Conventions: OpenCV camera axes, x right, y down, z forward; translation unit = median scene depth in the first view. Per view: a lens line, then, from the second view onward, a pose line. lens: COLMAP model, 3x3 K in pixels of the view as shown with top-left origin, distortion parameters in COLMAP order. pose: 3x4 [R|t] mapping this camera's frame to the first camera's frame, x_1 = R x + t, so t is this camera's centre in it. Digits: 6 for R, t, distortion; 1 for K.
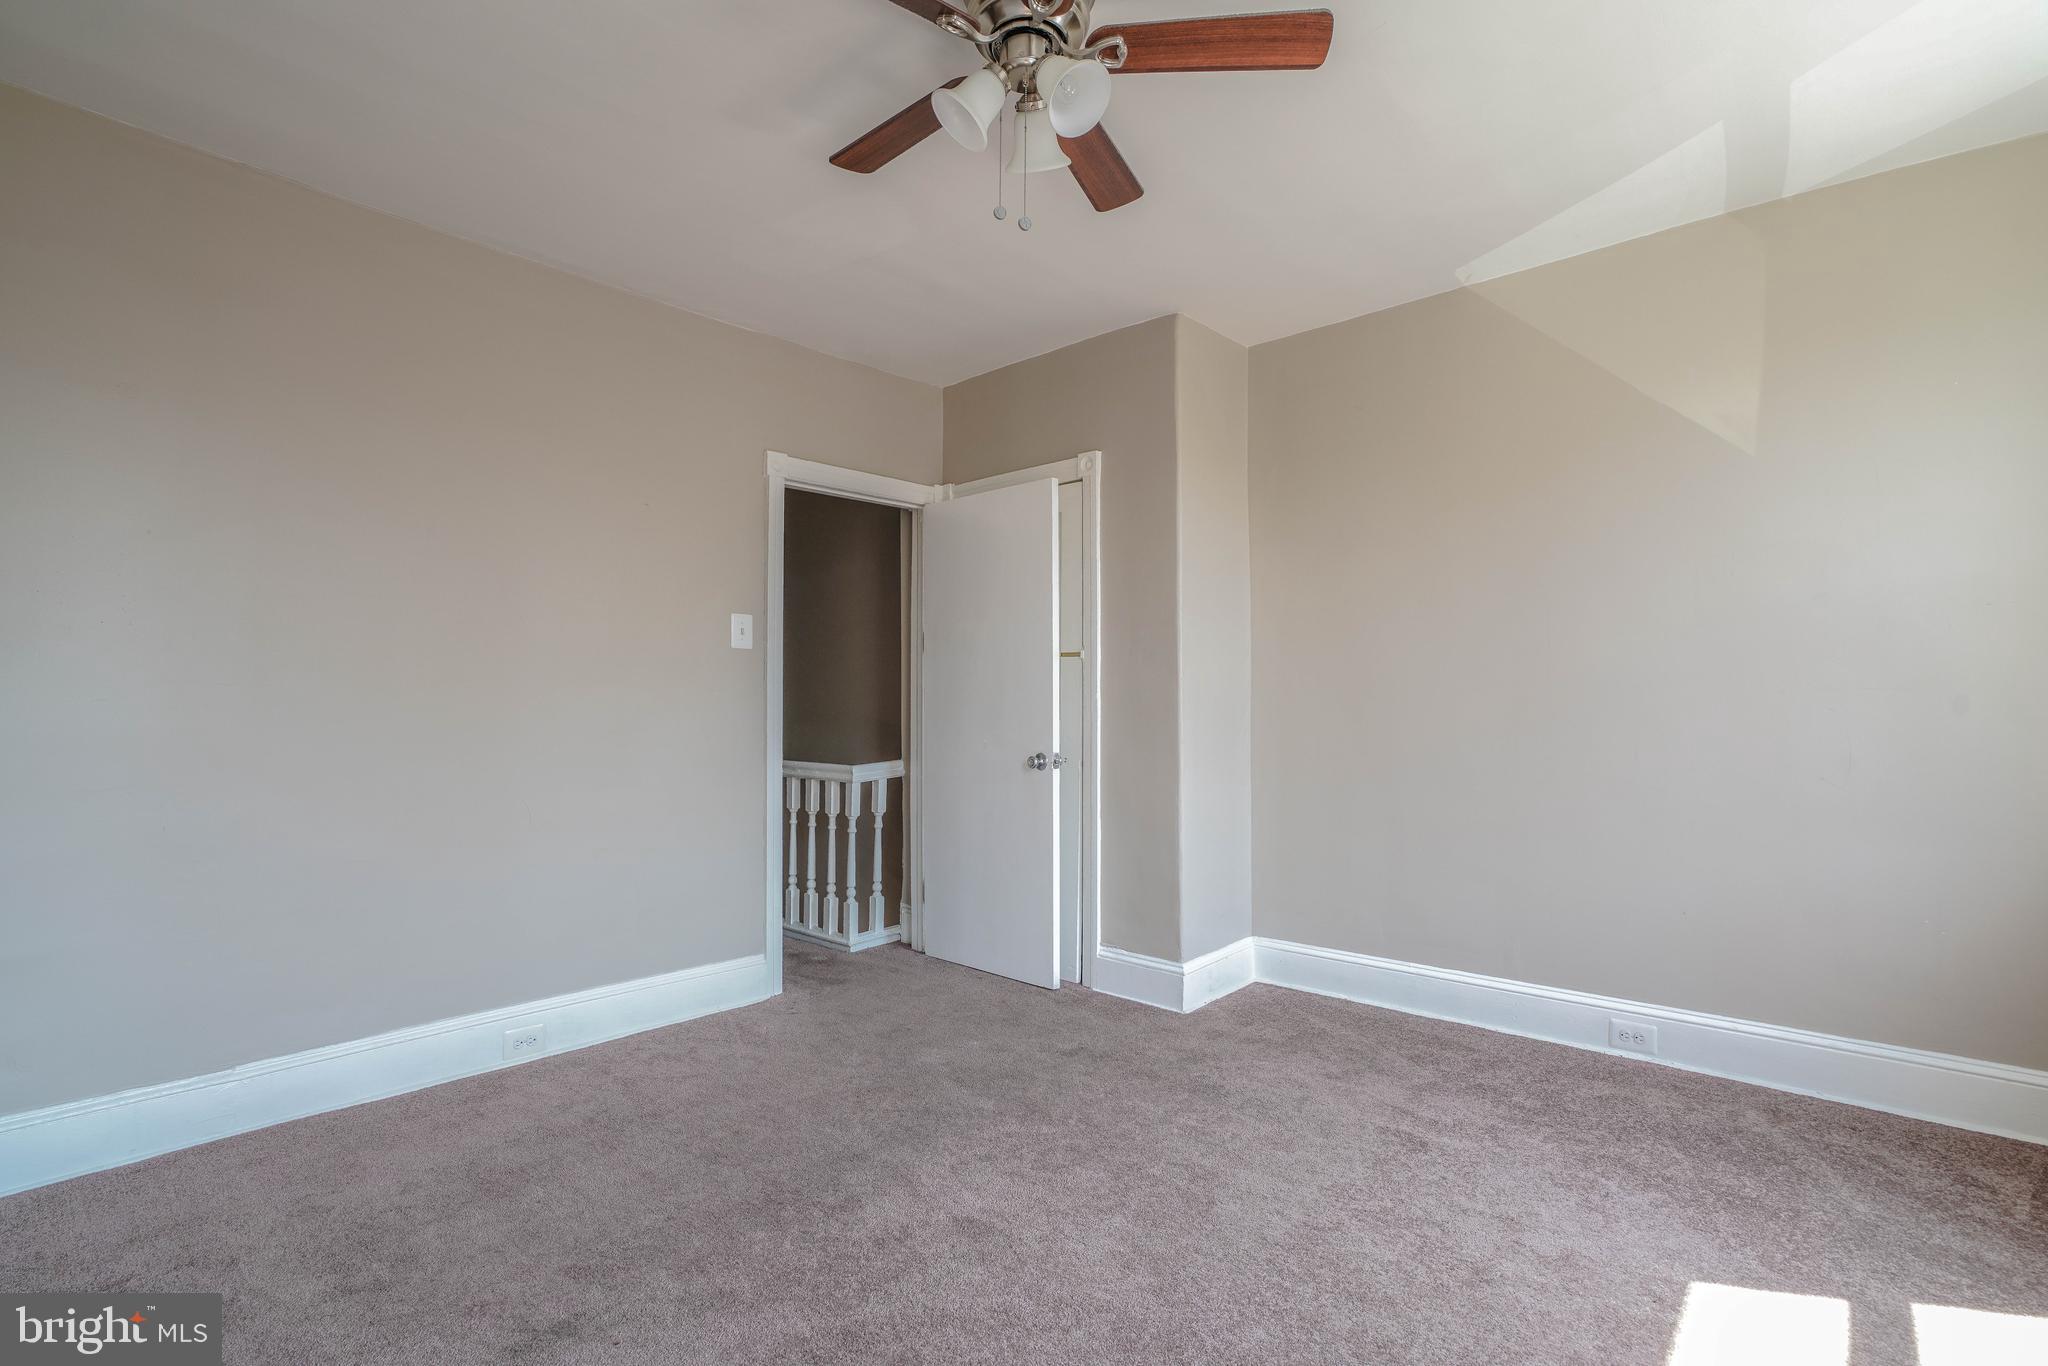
lens RADIAL K [[961.9, 0, 1018.6], [0, 961.9, 676.5], [0, 0, 1]] dist [-0.058164, 0.024029]
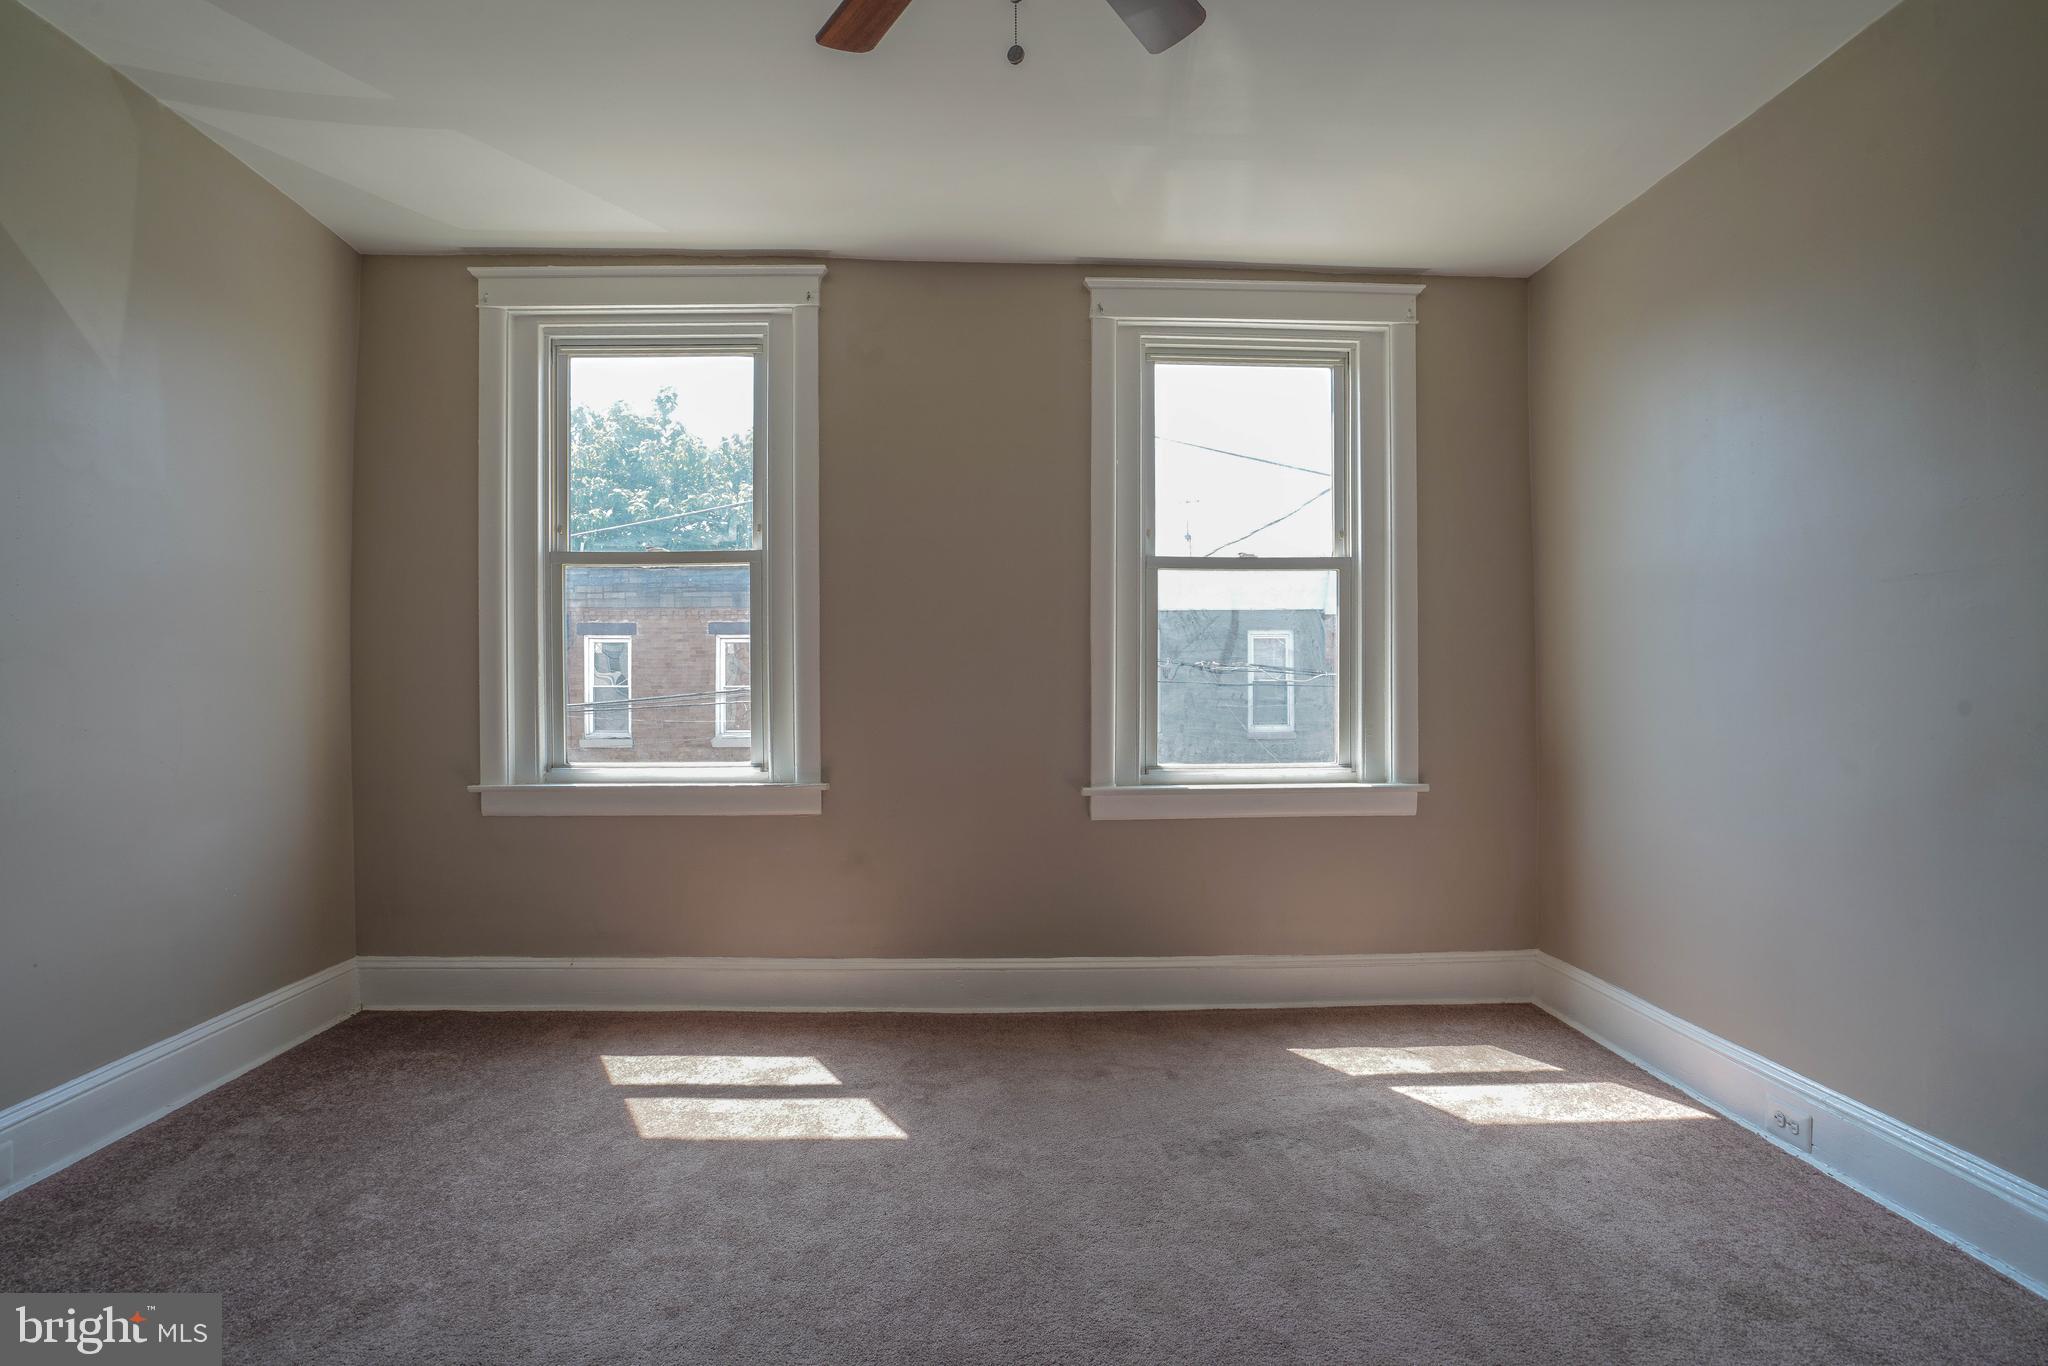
lens RADIAL K [[955.6, 0, 1022.7], [0, 955.6, 671.0], [0, 0, 1]] dist [-0.056675, 0.022559]
pose [[-0.688199, 0.007329, 0.725485, -0.293859], [-0.022240, 0.999266, -0.031192, 0.022545], [-0.725181, -0.037601, -0.687531, 0.793334]]
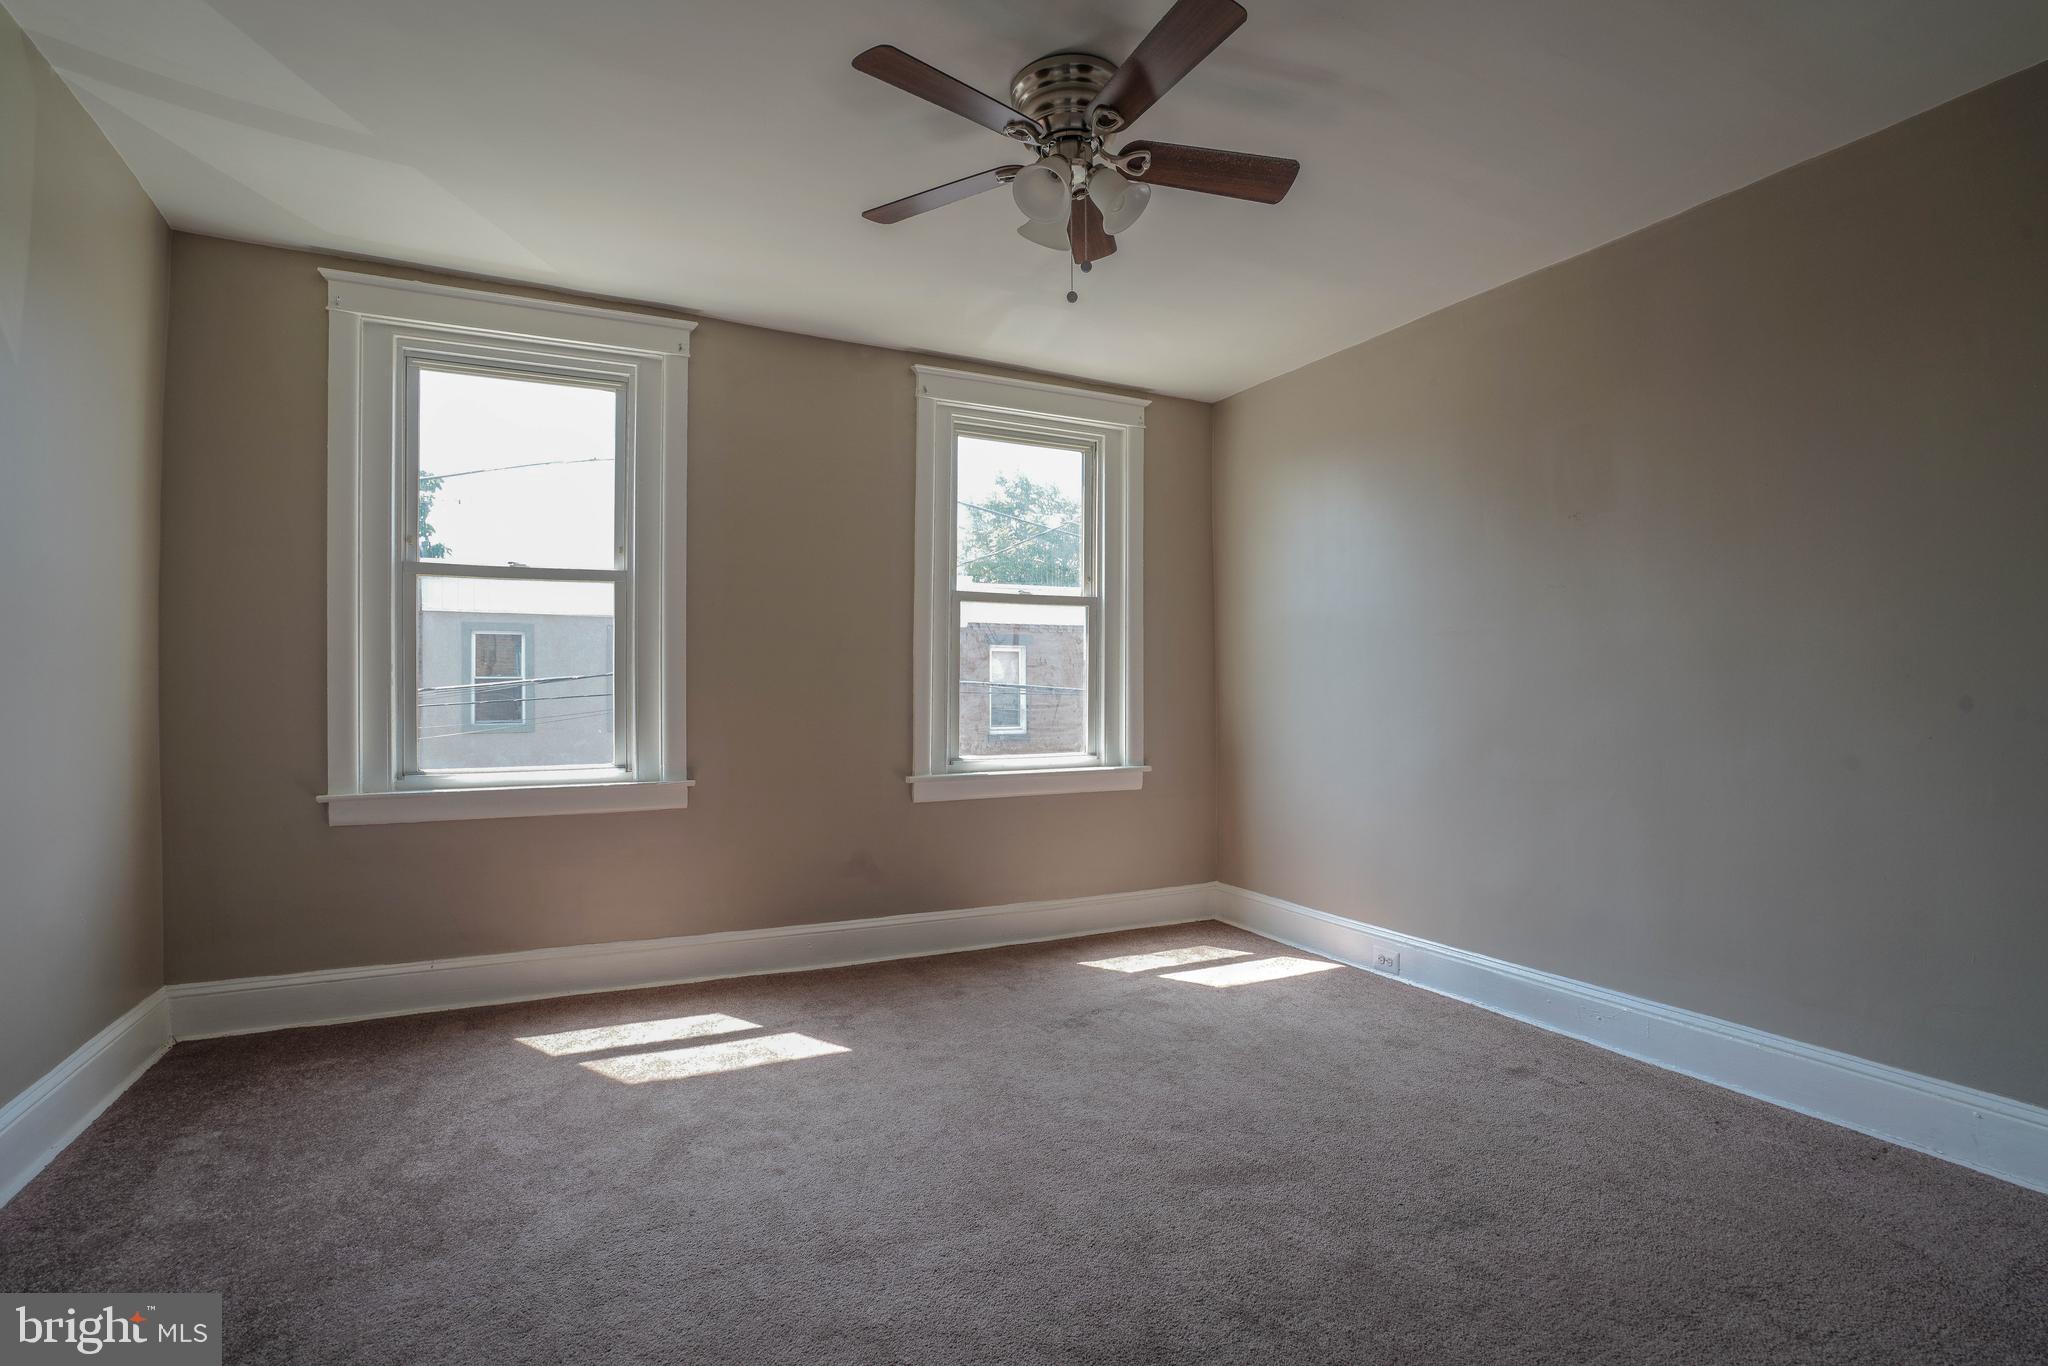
lens RADIAL K [[934.4, 0, 1016.2], [0, 934.4, 670.4], [0, 0, 1]] dist [-0.058745, 0.023062]
pose [[-0.922067, 0.005122, 0.386997, -0.210592], [-0.014224, 0.998788, -0.047110, 0.029542], [-0.386769, -0.048943, -0.920877, 1.104445]]
